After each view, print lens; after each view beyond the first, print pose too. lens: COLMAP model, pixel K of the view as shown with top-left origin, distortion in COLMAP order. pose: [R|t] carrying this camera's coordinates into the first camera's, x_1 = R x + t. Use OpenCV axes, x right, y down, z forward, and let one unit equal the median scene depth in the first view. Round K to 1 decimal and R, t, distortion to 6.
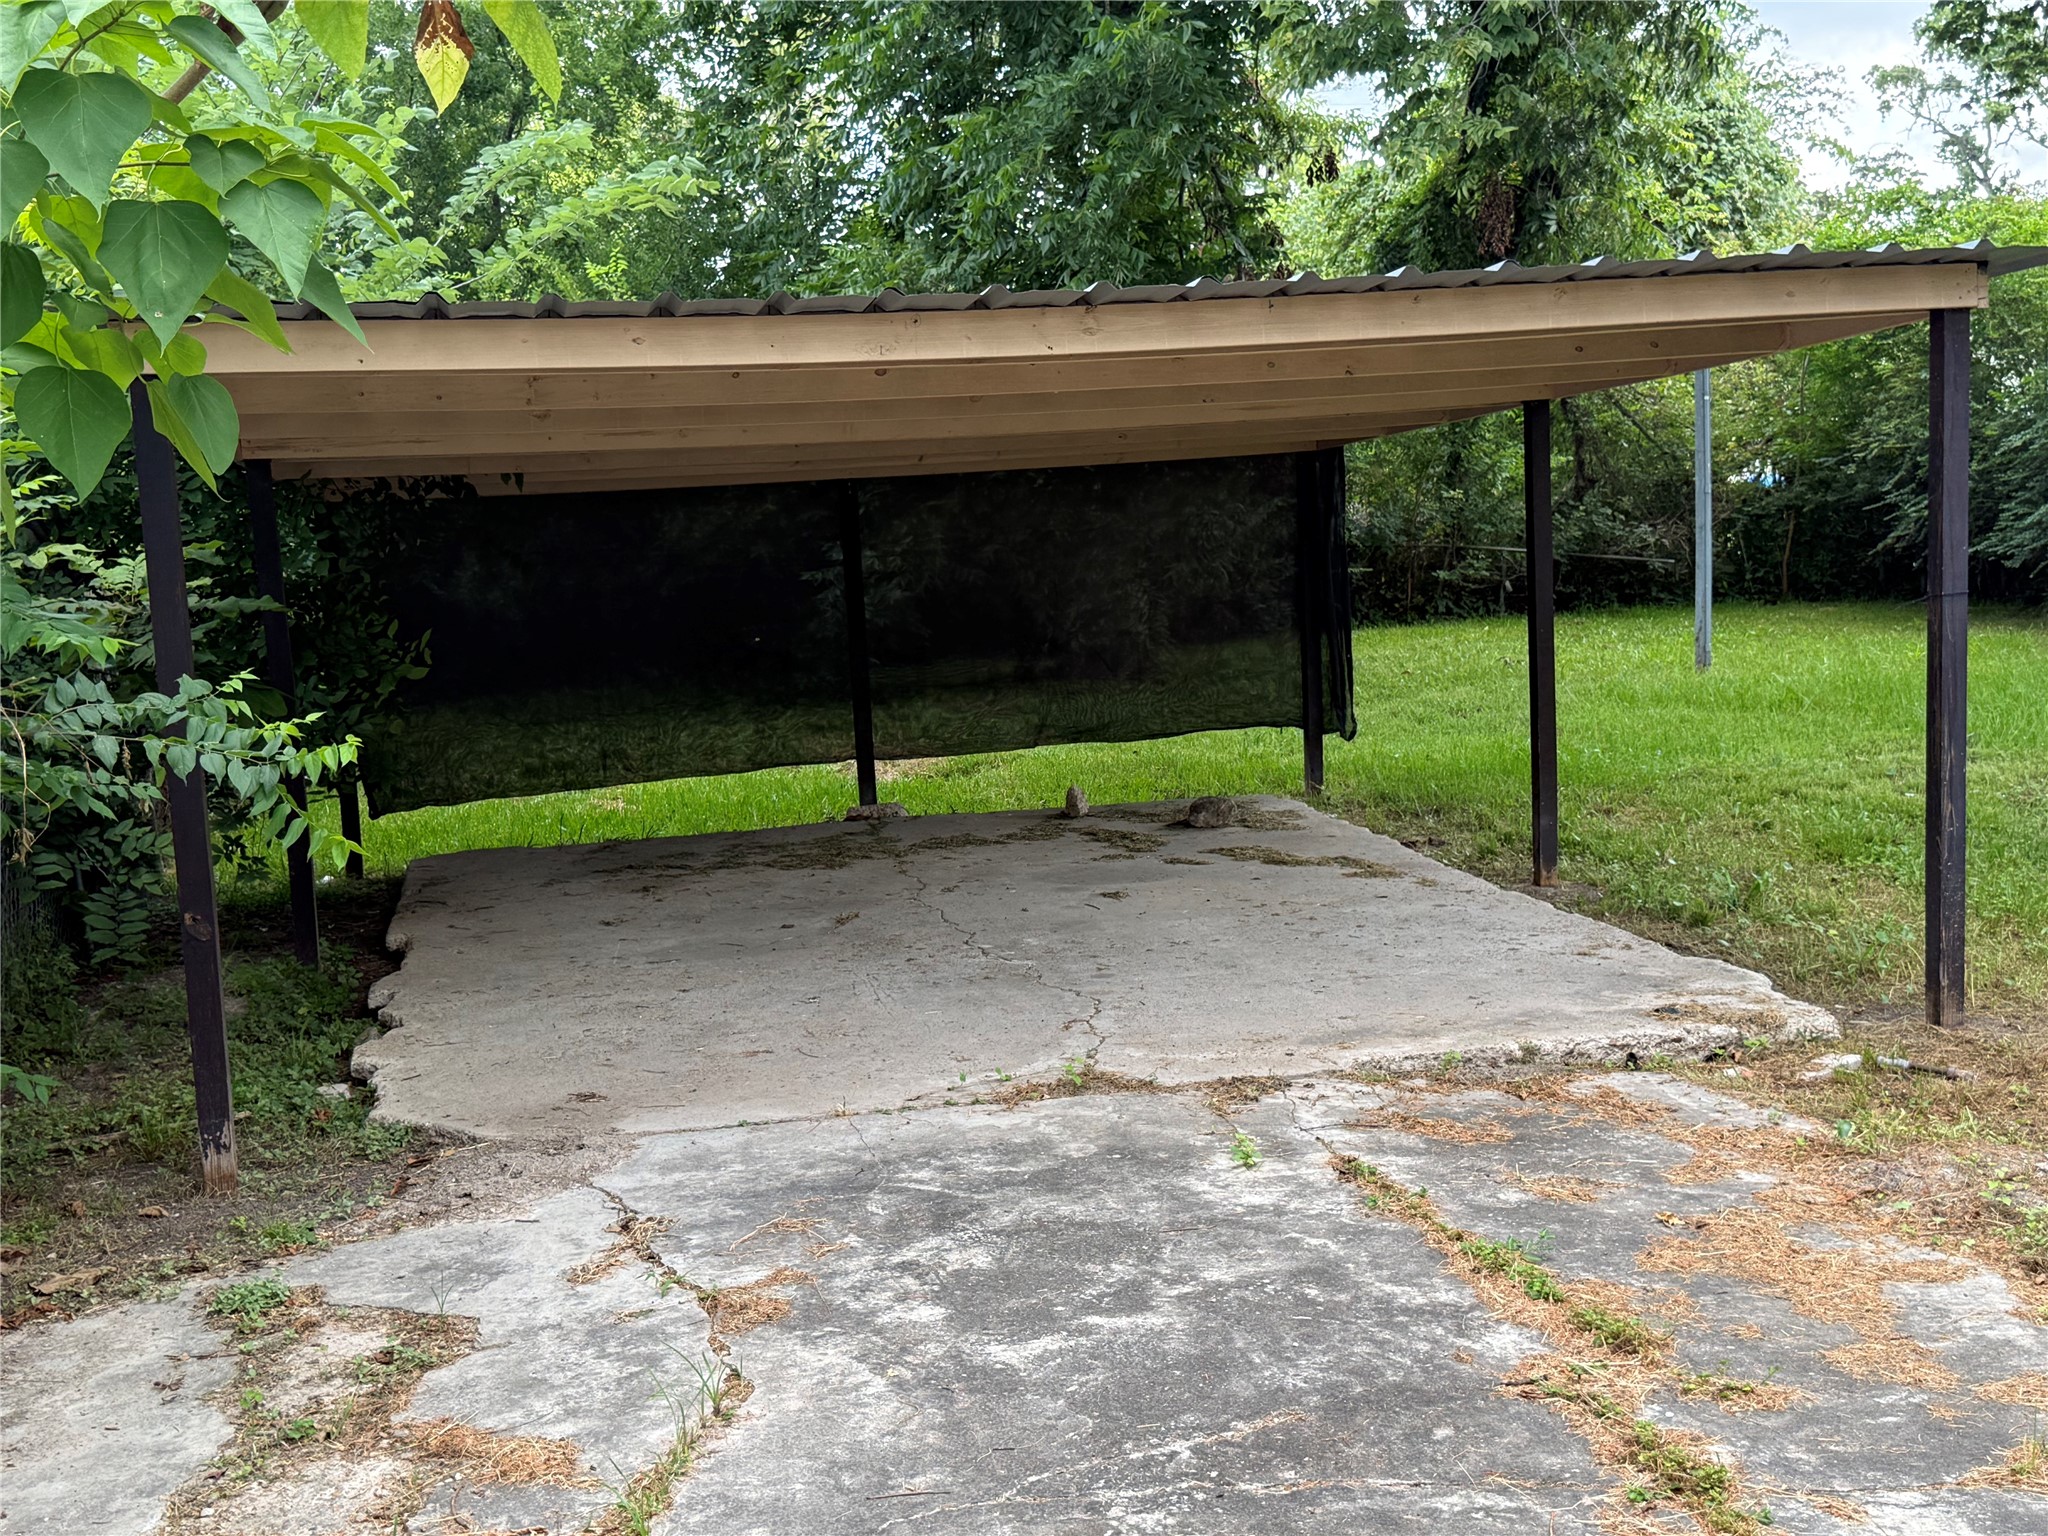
lens RADIAL K [[2374.8, 0, 1016.5], [0, 2374.8, 799.6], [0, 0, 1]] dist [0.206302, -0.491596]
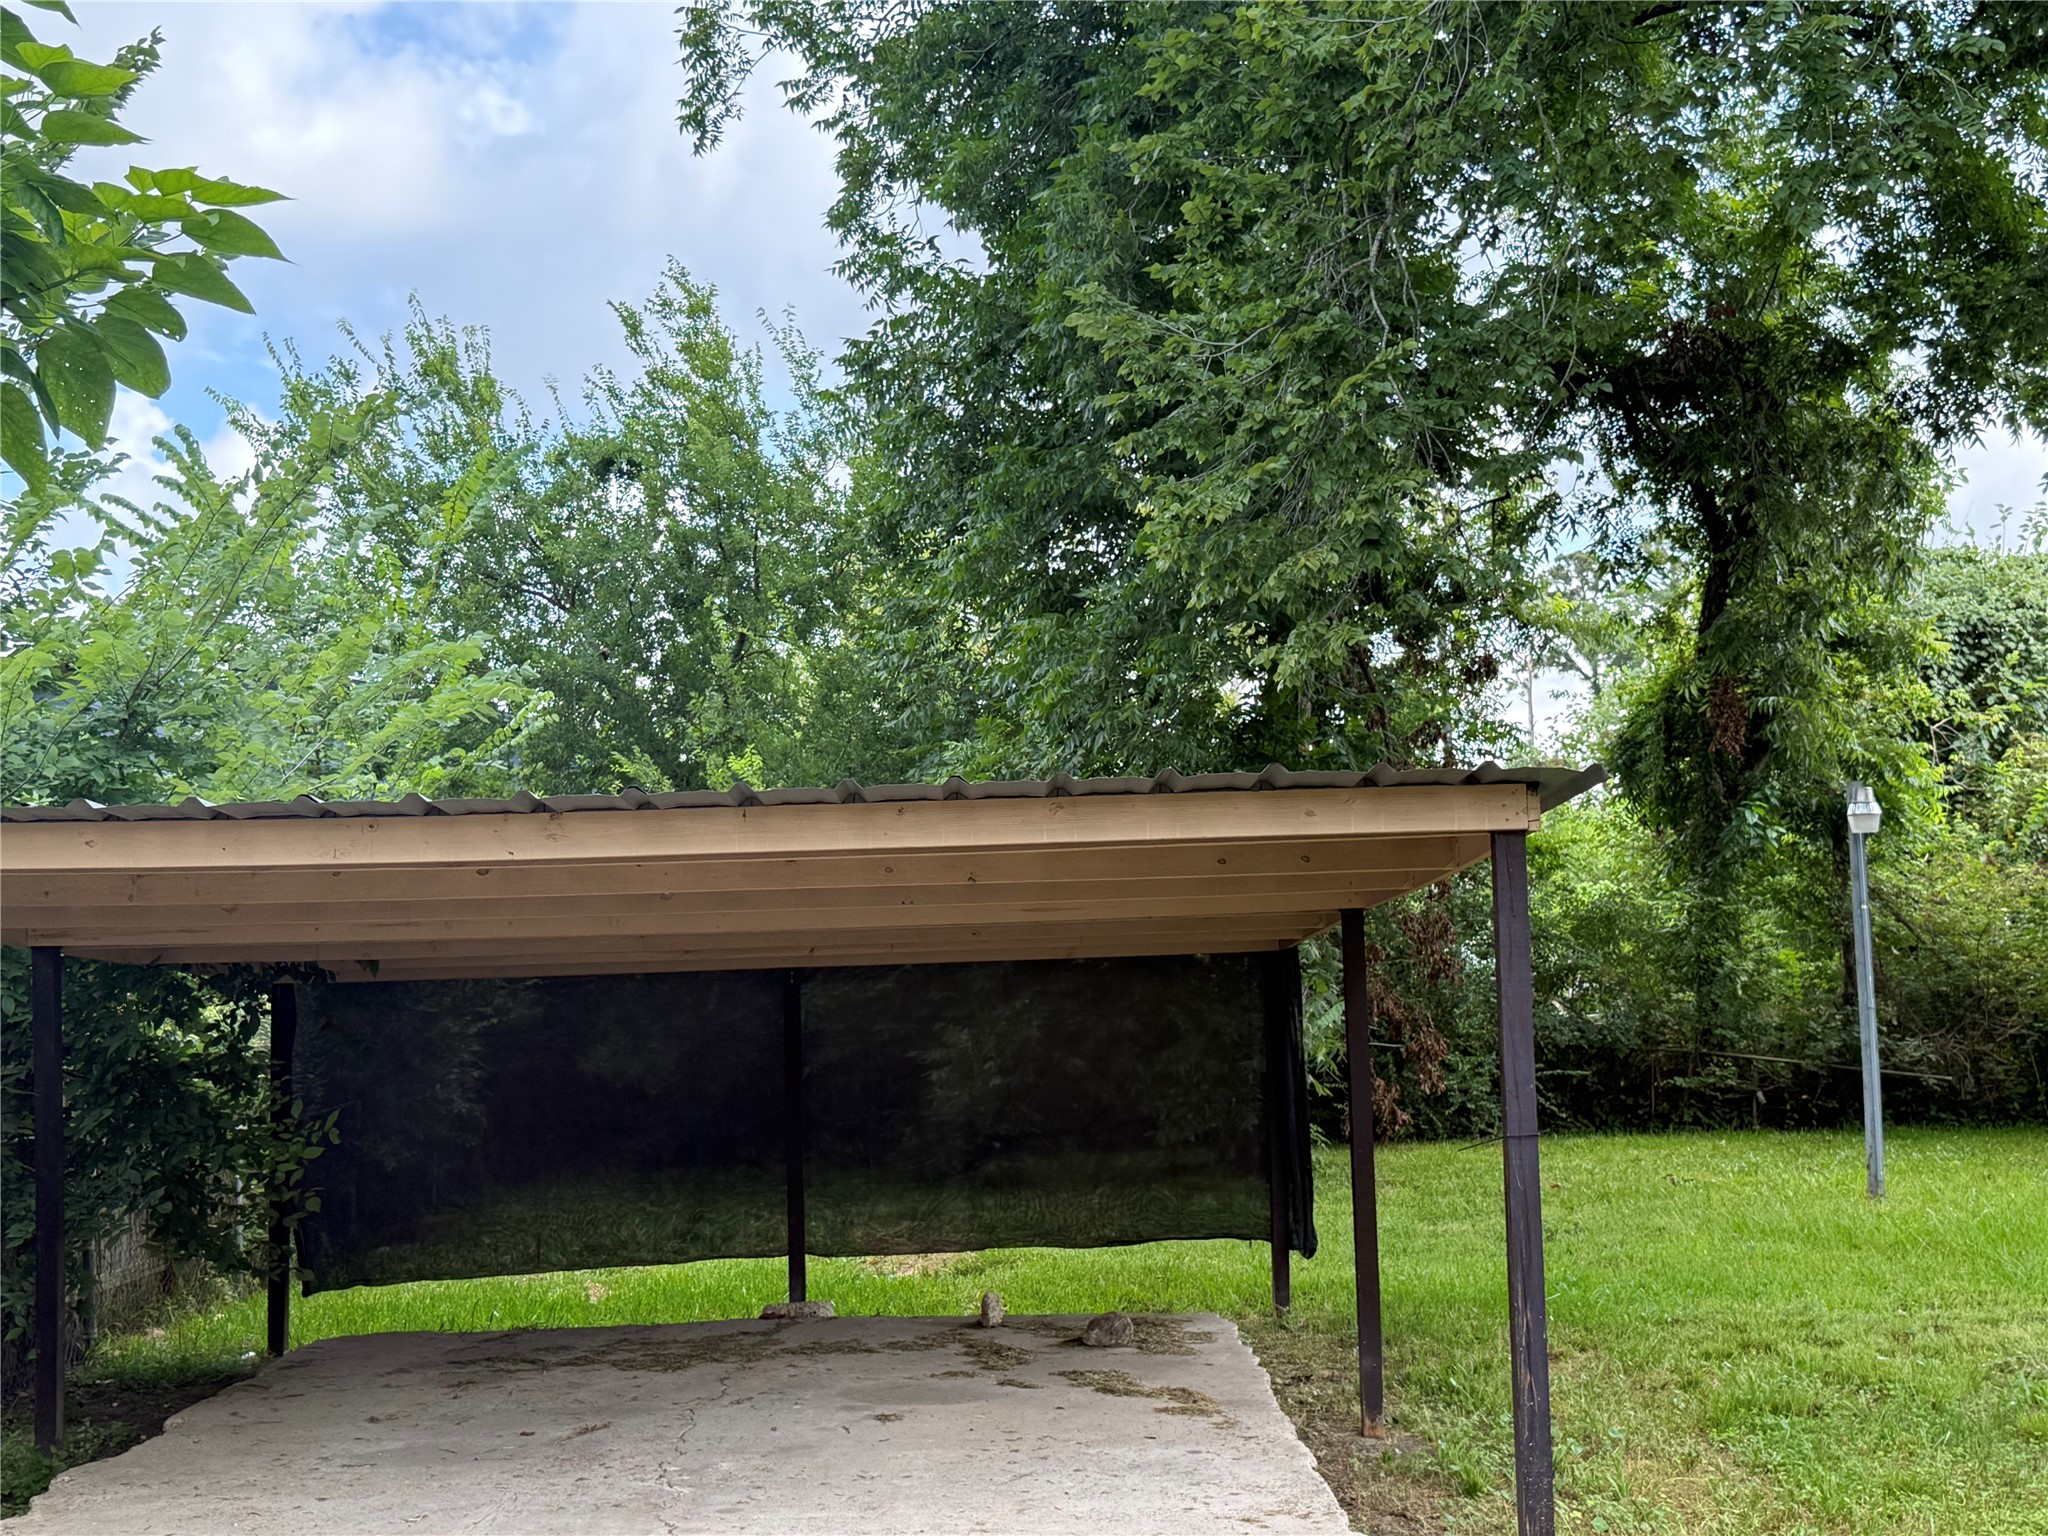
lens RADIAL K [[2377.9, 0, 1025.4], [0, 2377.9, 789.7], [0, 0, 1]] dist [0.202686, -0.489522]
pose [[0.979596, 0.009108, -0.200772, 0.230625], [-0.049407, 0.979230, -0.196641, -0.015107], [0.194811, 0.202548, 0.959699, 0.038611]]
